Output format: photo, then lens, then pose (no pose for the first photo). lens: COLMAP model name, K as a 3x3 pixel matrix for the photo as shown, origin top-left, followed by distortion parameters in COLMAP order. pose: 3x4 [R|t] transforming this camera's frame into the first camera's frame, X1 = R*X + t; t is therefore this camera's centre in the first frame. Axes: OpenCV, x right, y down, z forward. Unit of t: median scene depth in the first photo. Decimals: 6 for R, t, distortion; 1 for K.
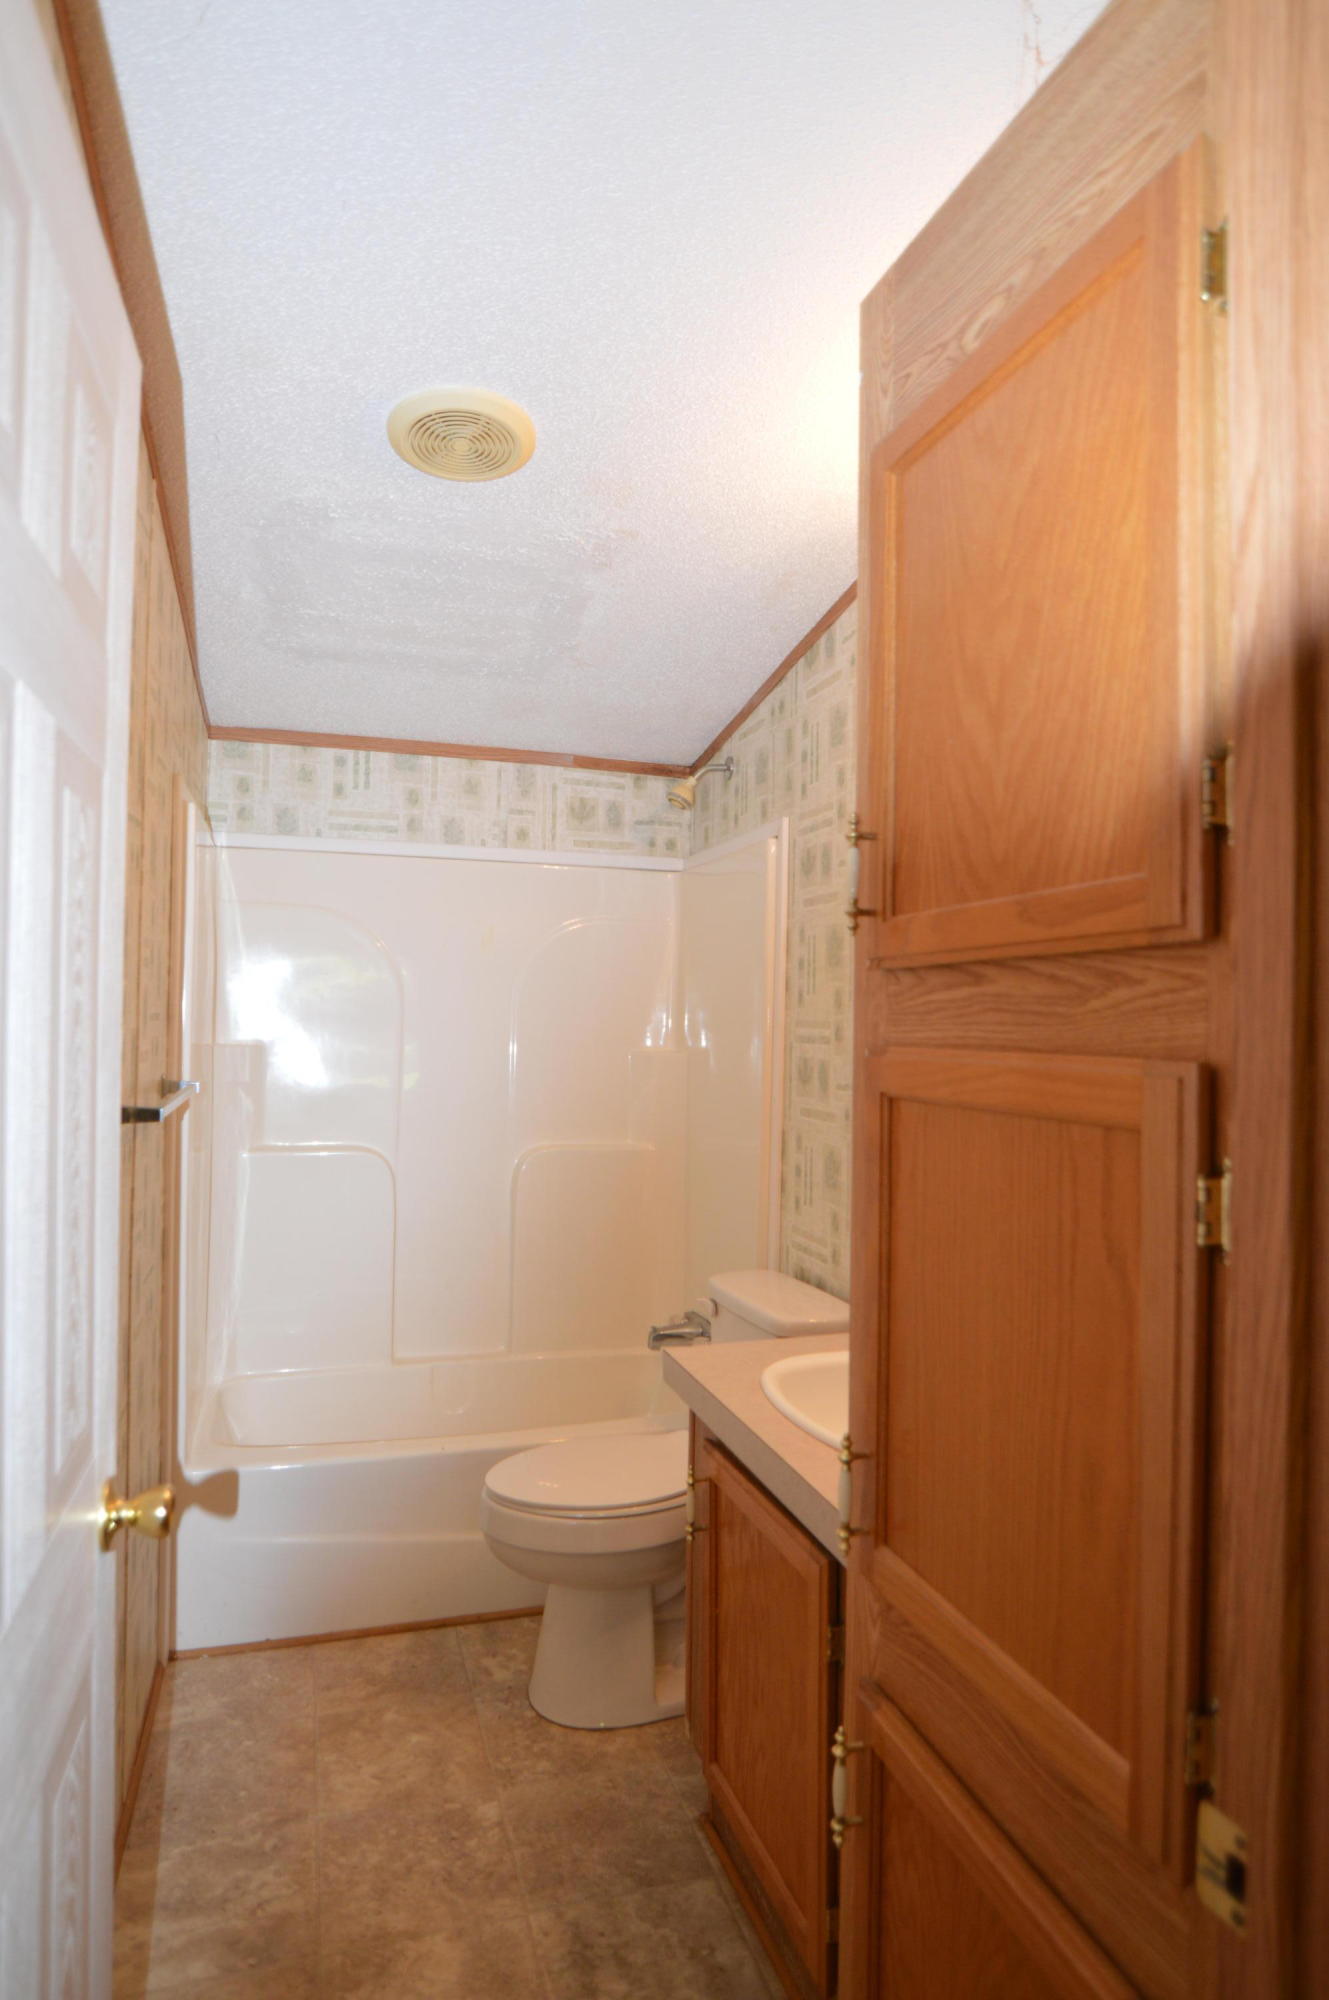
lens RADIAL K [[1086.6, 0, 654.5], [0, 1086.6, 1010.2], [0, 0, 1]] dist [-0.033442, 0.010367]
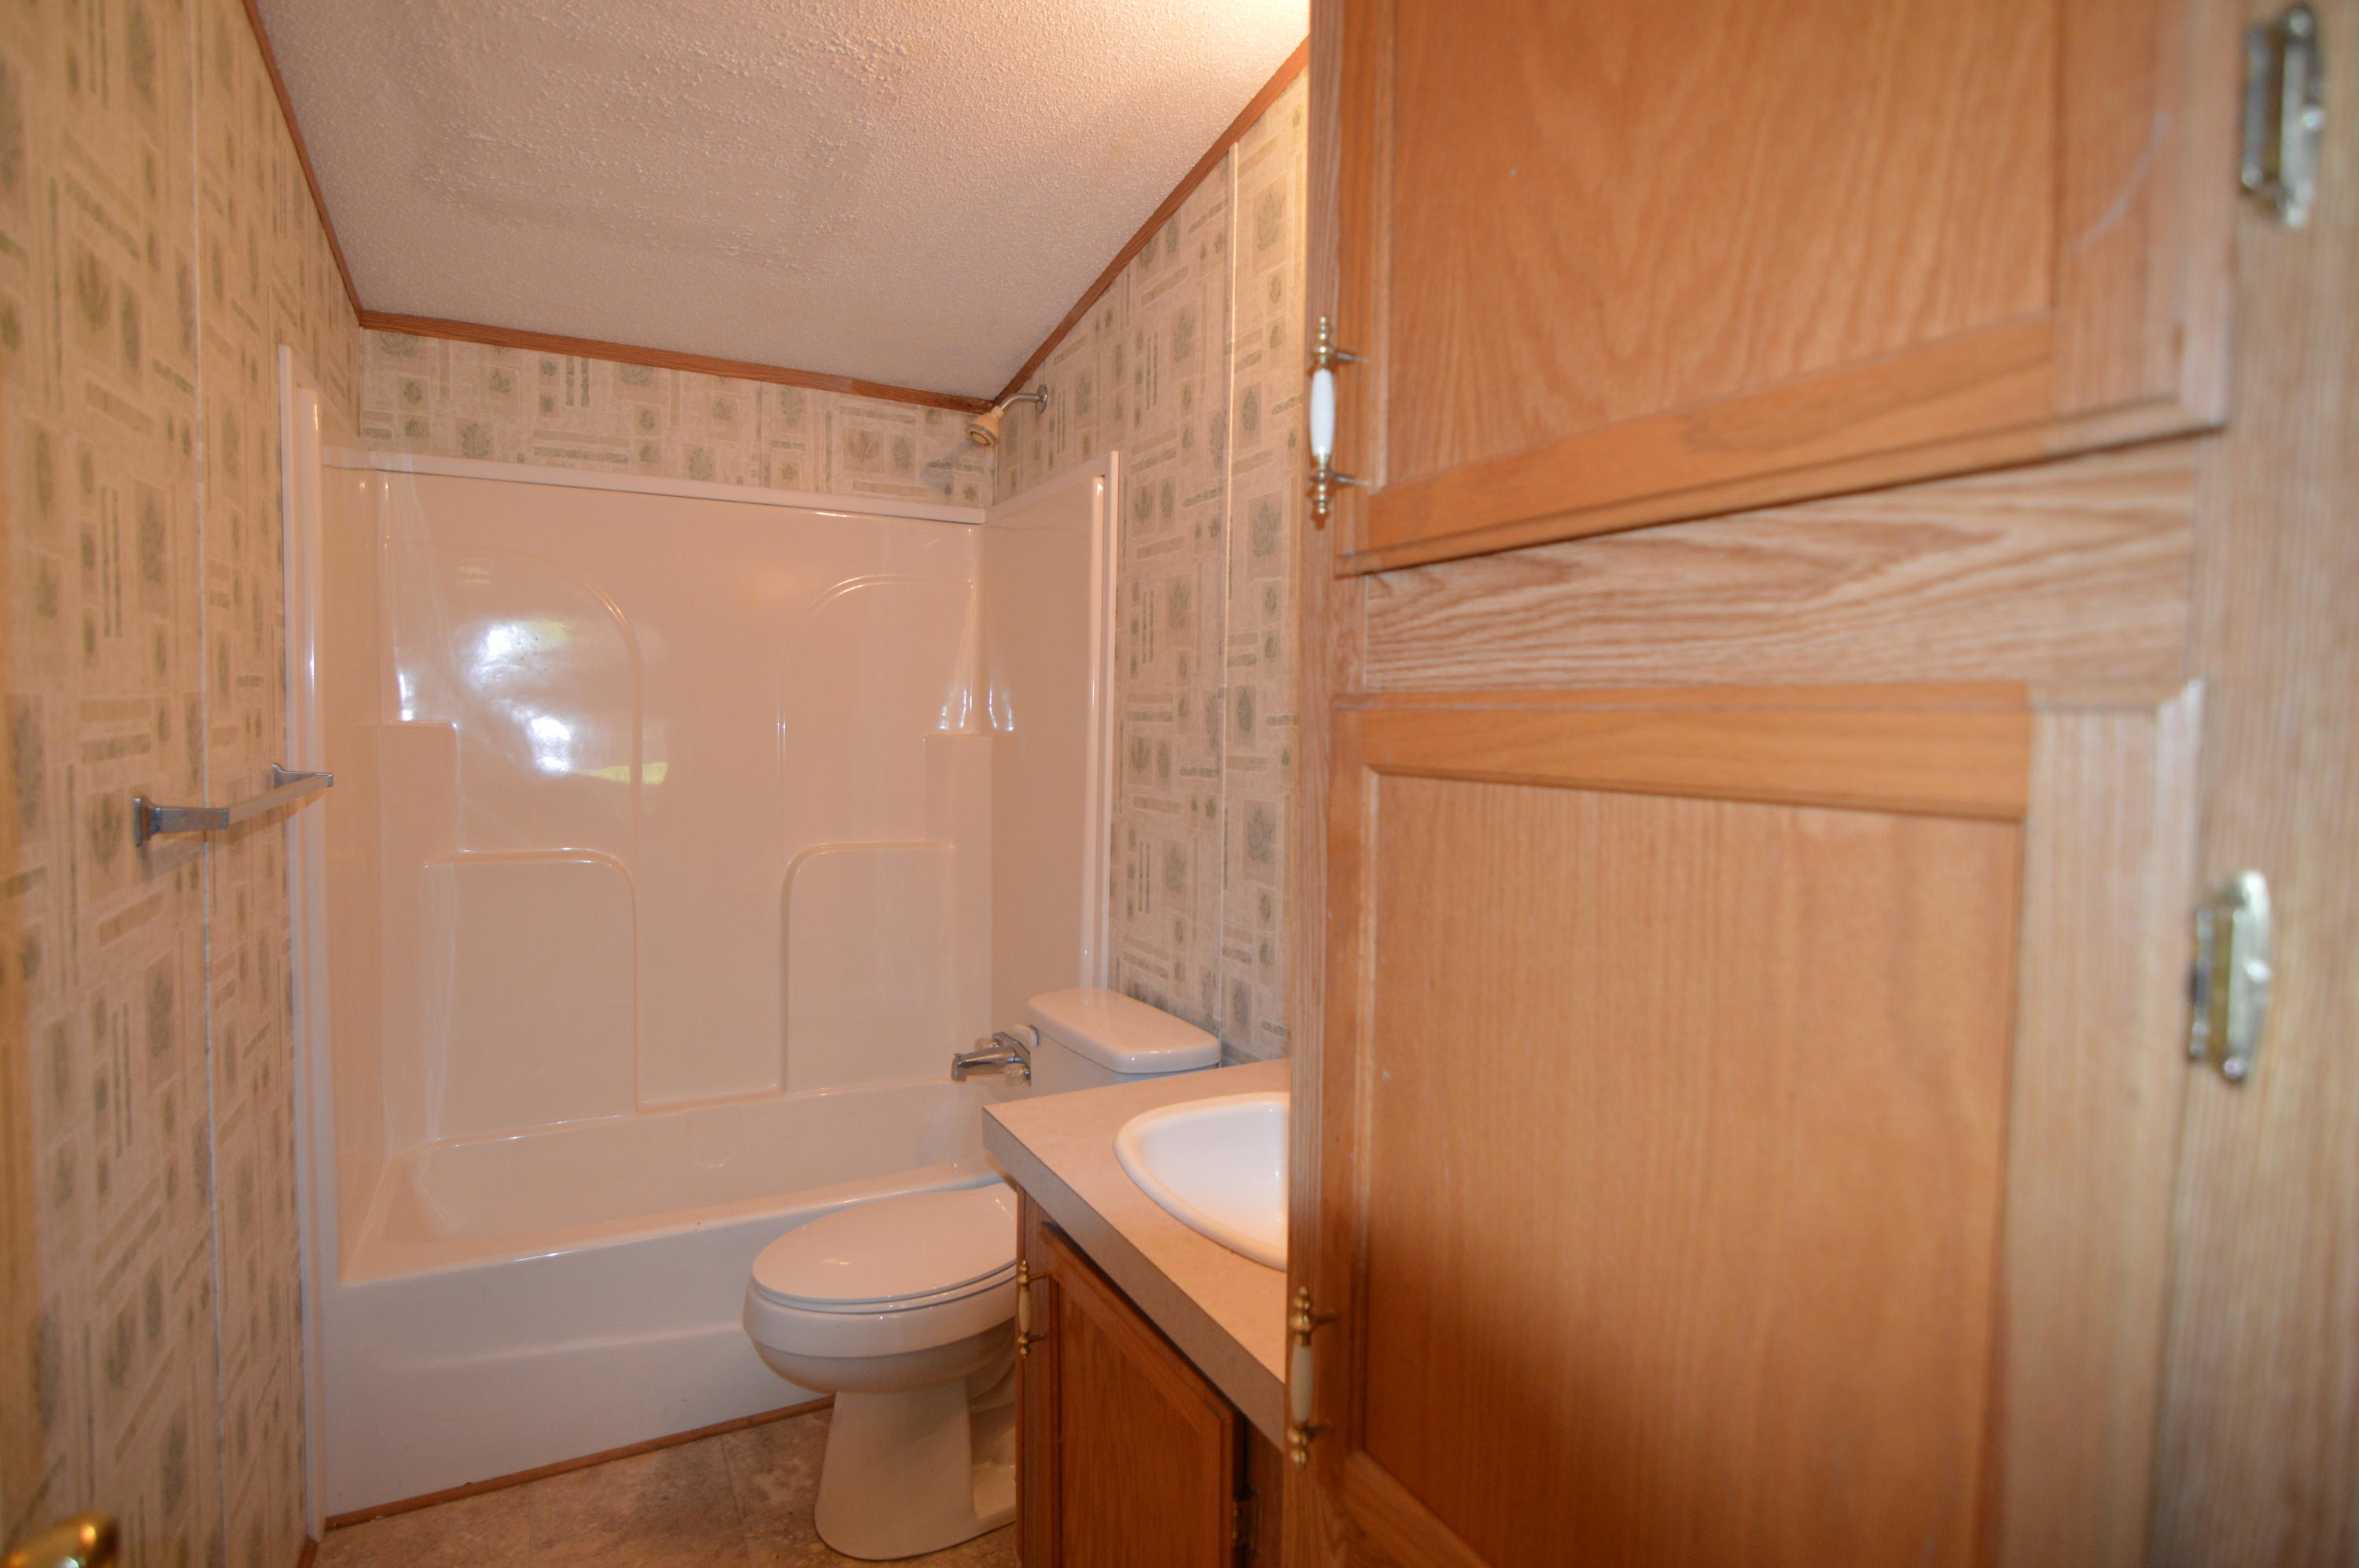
lens RADIAL K [[1164.1, 0, 1174.3], [0, 1164.1, 771.3], [0, 0, 1]] dist [-0.030066, 0.007259]
pose [[0.981346, -0.009507, 0.192015, -0.009585], [-0.003110, 0.997861, 0.065299, 0.011183], [-0.192225, -0.064678, 0.979217, 0.112868]]
